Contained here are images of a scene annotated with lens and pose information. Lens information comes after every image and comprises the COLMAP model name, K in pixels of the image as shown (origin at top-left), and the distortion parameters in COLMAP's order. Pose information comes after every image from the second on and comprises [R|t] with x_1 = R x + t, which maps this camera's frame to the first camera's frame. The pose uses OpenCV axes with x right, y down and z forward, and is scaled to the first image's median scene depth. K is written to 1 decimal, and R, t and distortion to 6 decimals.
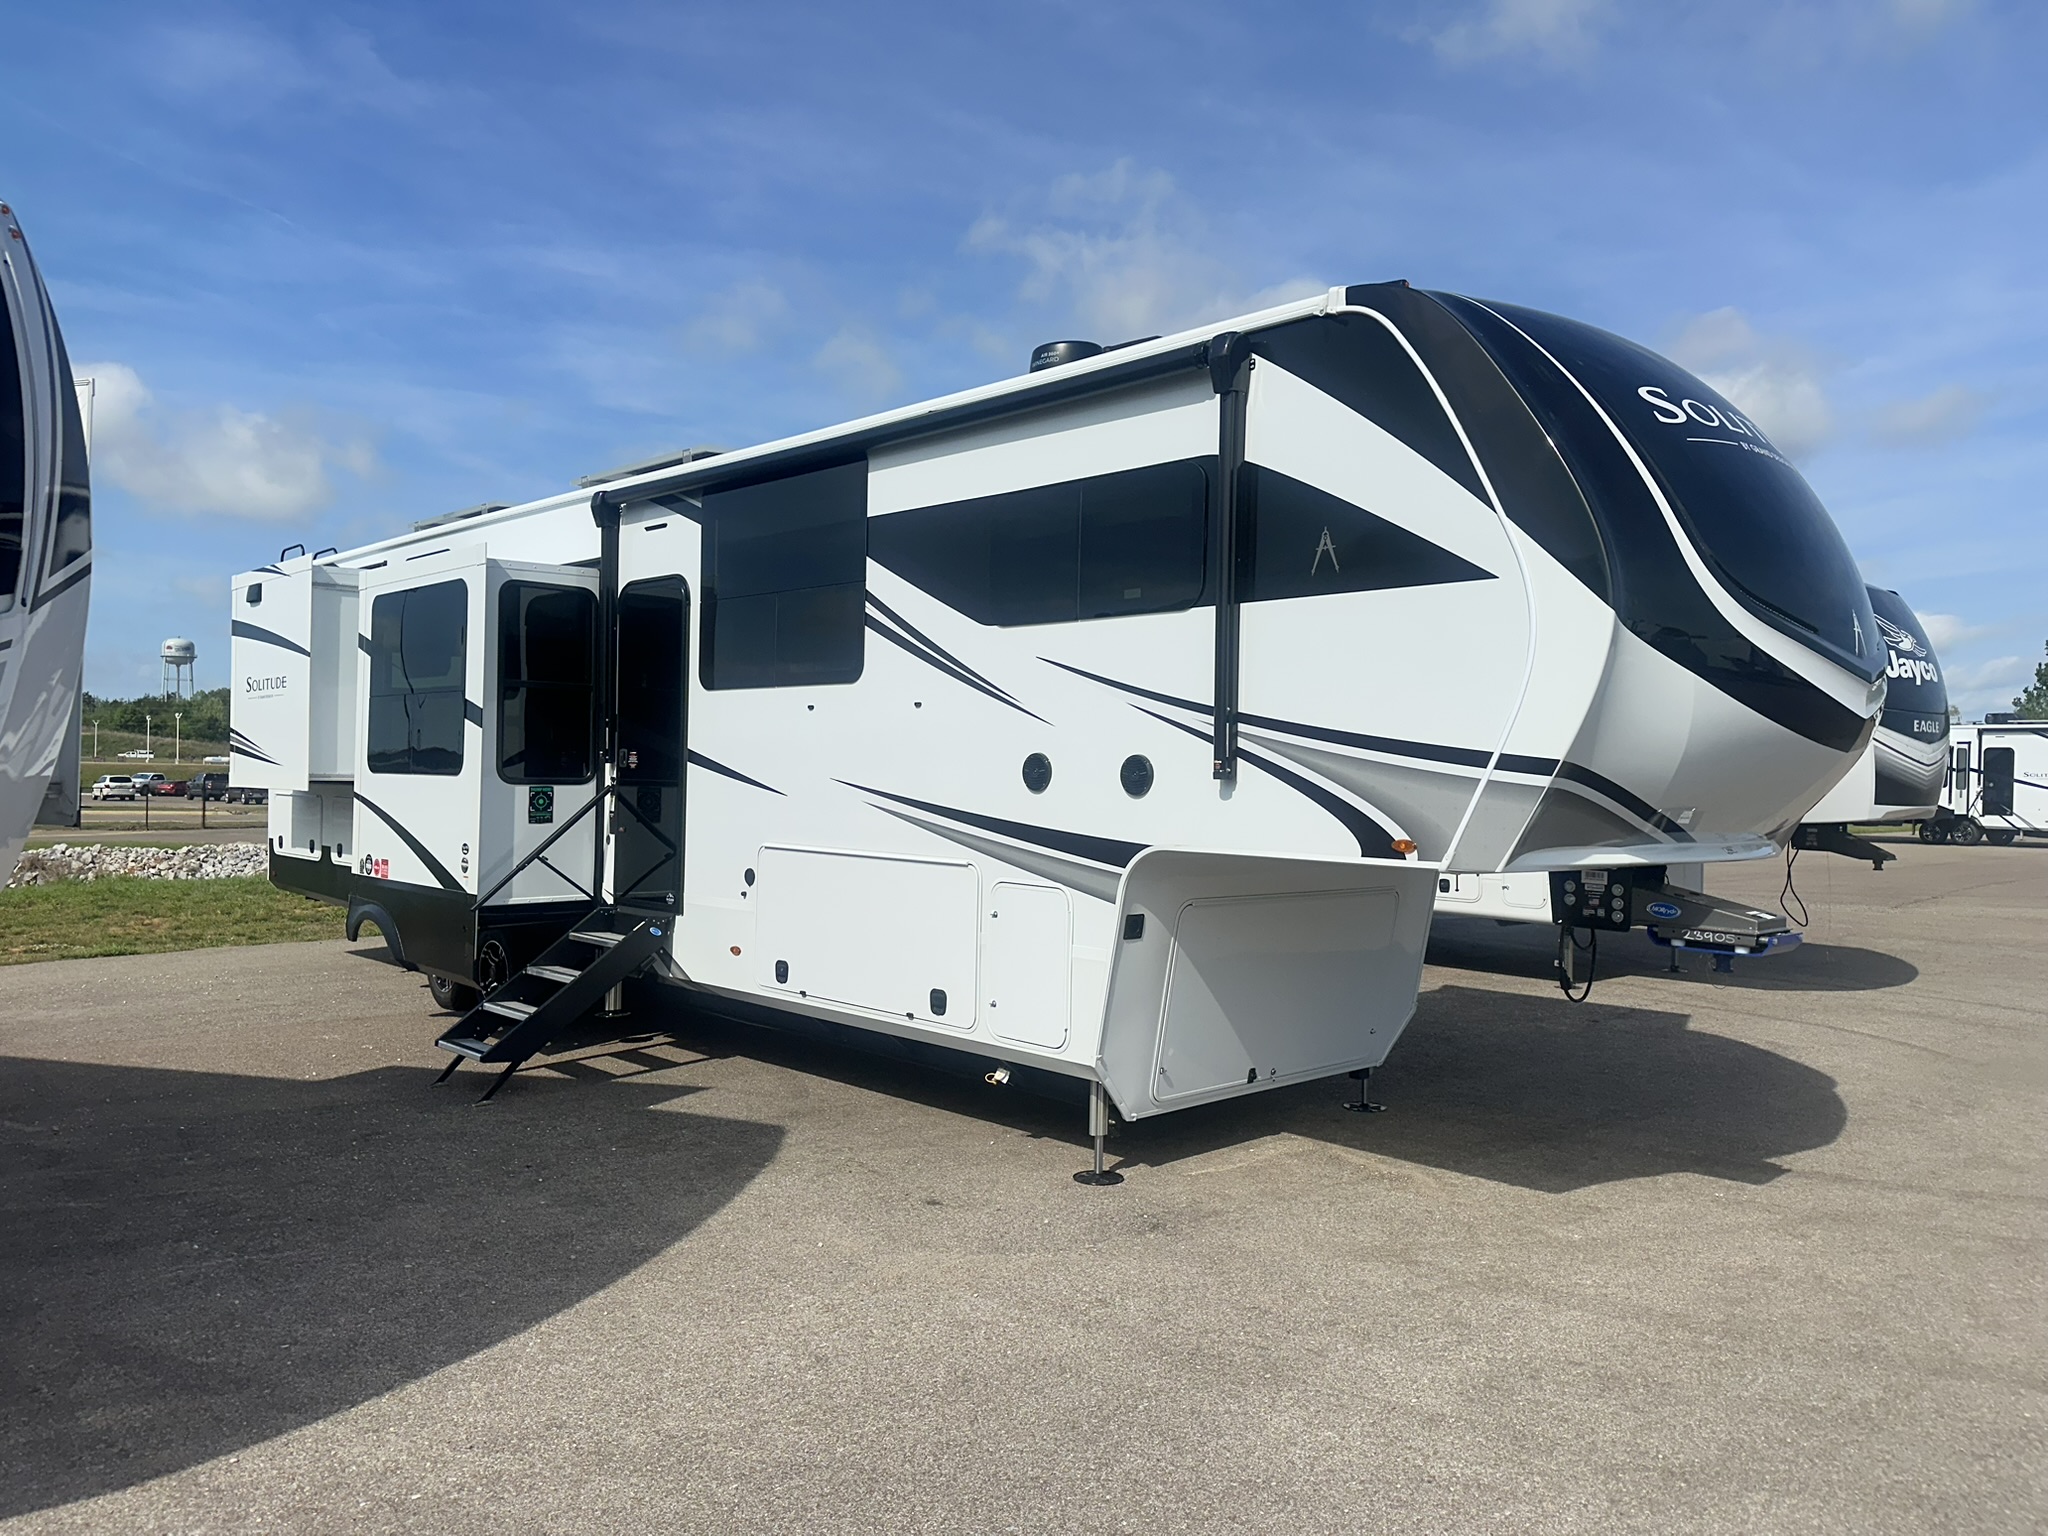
lens RADIAL K [[1451.4, 0, 1022.5], [0, 1451.4, 770.4], [0, 0, 1]] dist [0.046884, -0.053398]
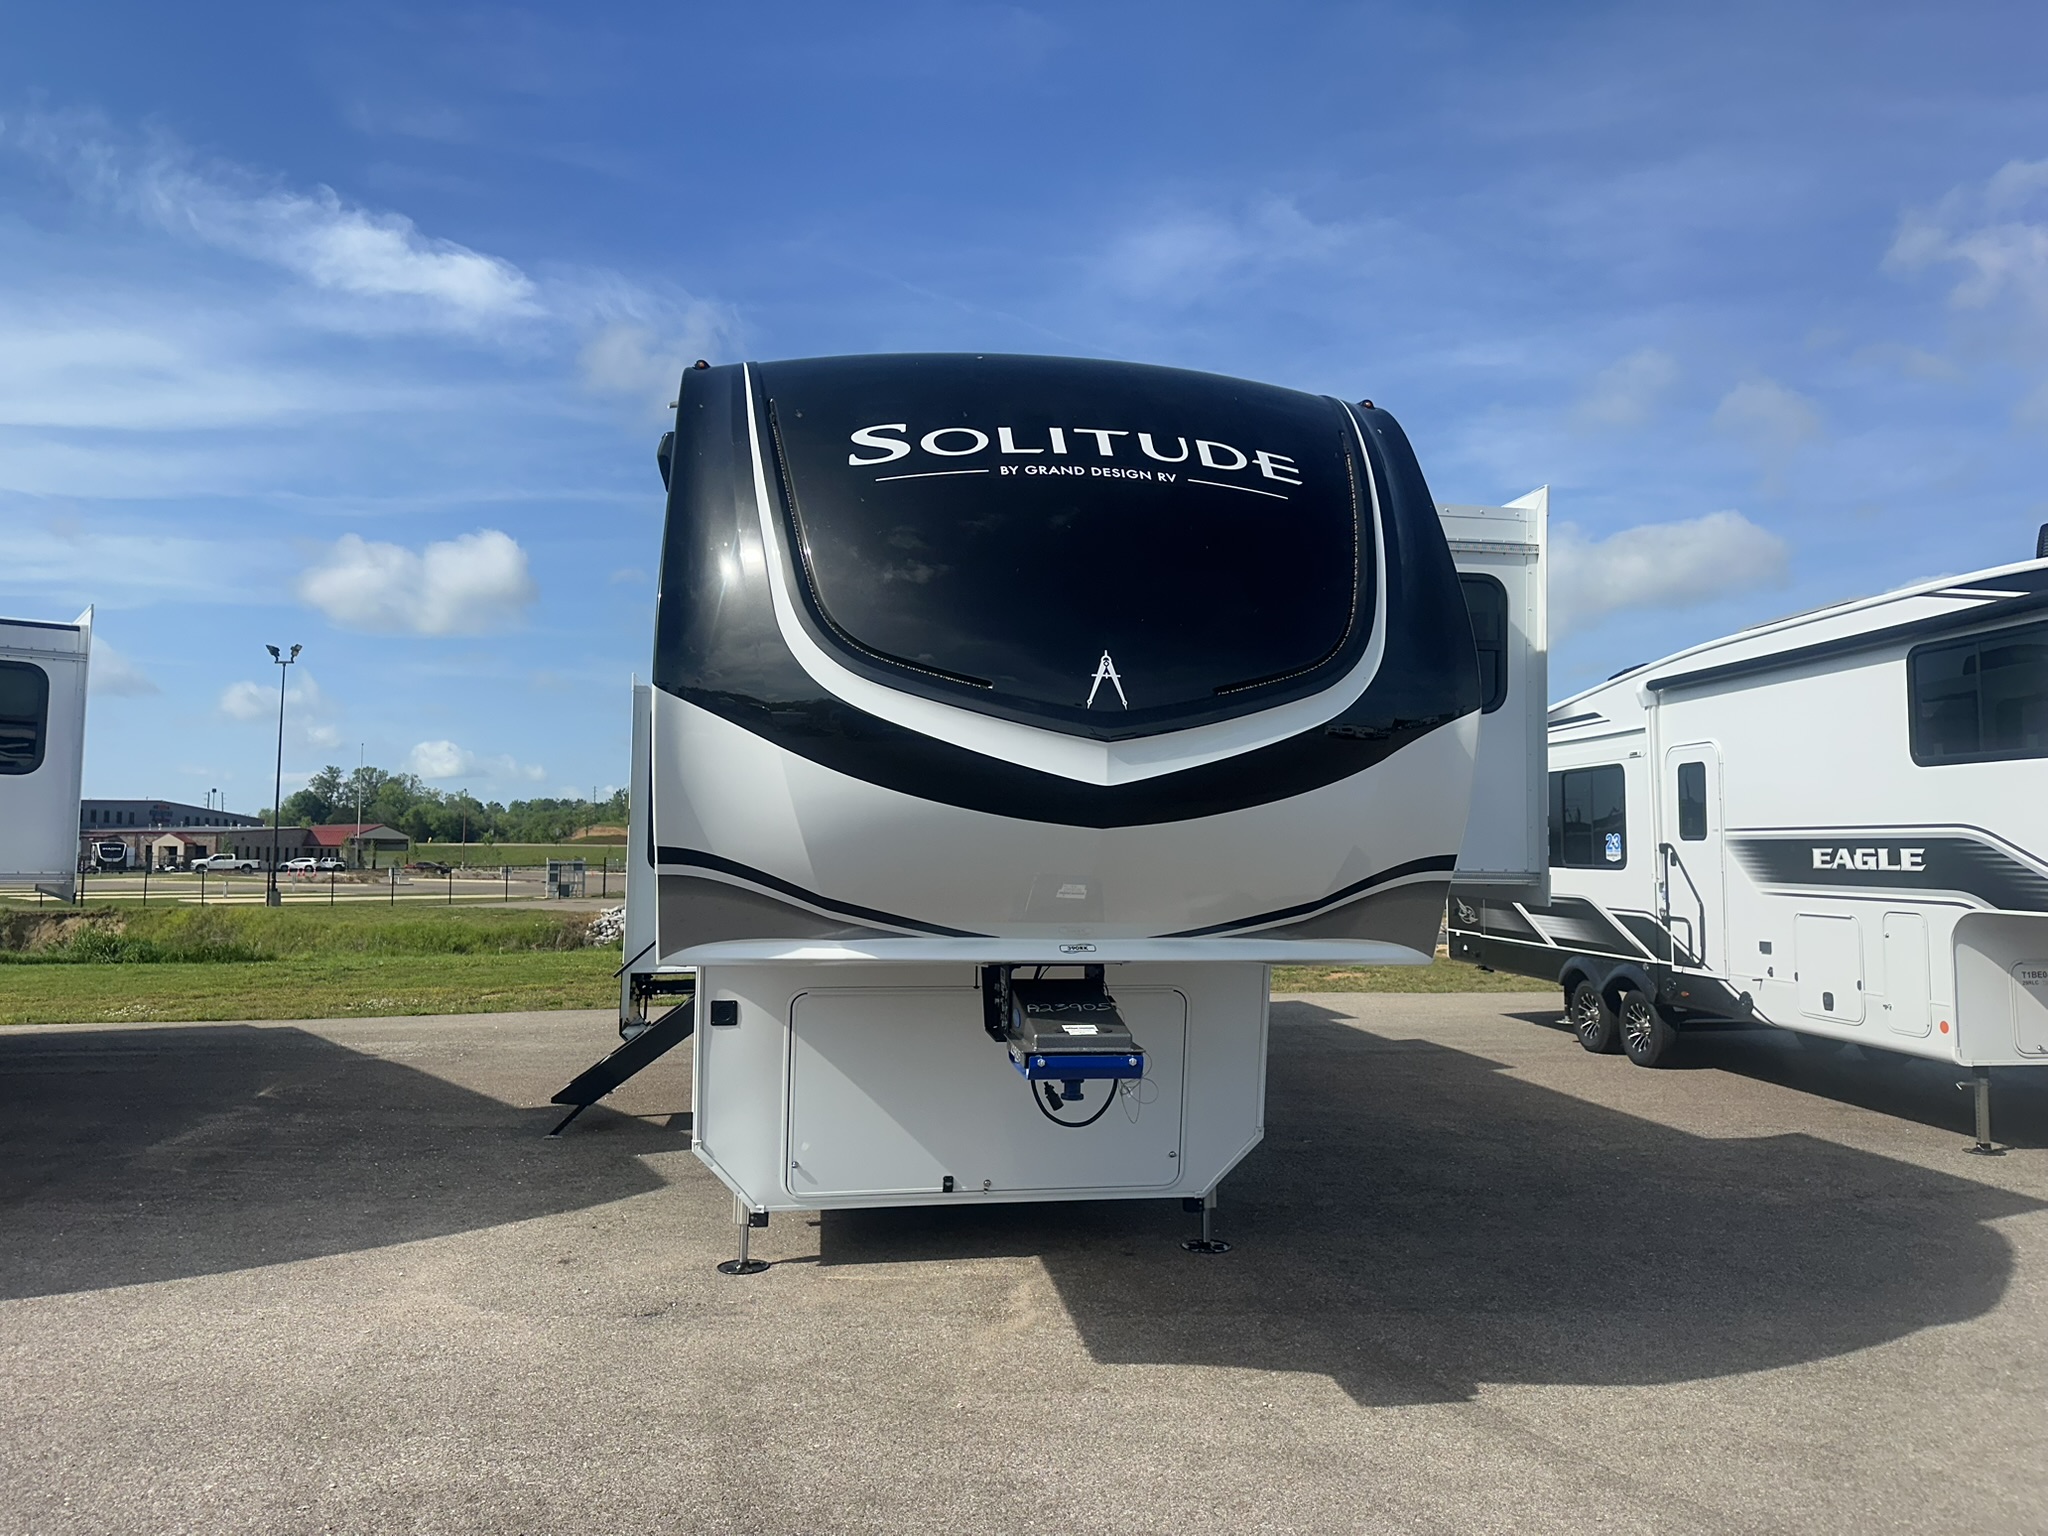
lens RADIAL K [[1451.4, 0, 1034.0], [0, 1451.4, 758.9], [0, 0, 1]] dist [0.046884, -0.053398]
pose [[0.817770, -0.046184, -0.573689, 0.792506], [0.007802, 0.997573, -0.069187, 0.001930], [0.575492, 0.052103, 0.816146, 0.266049]]
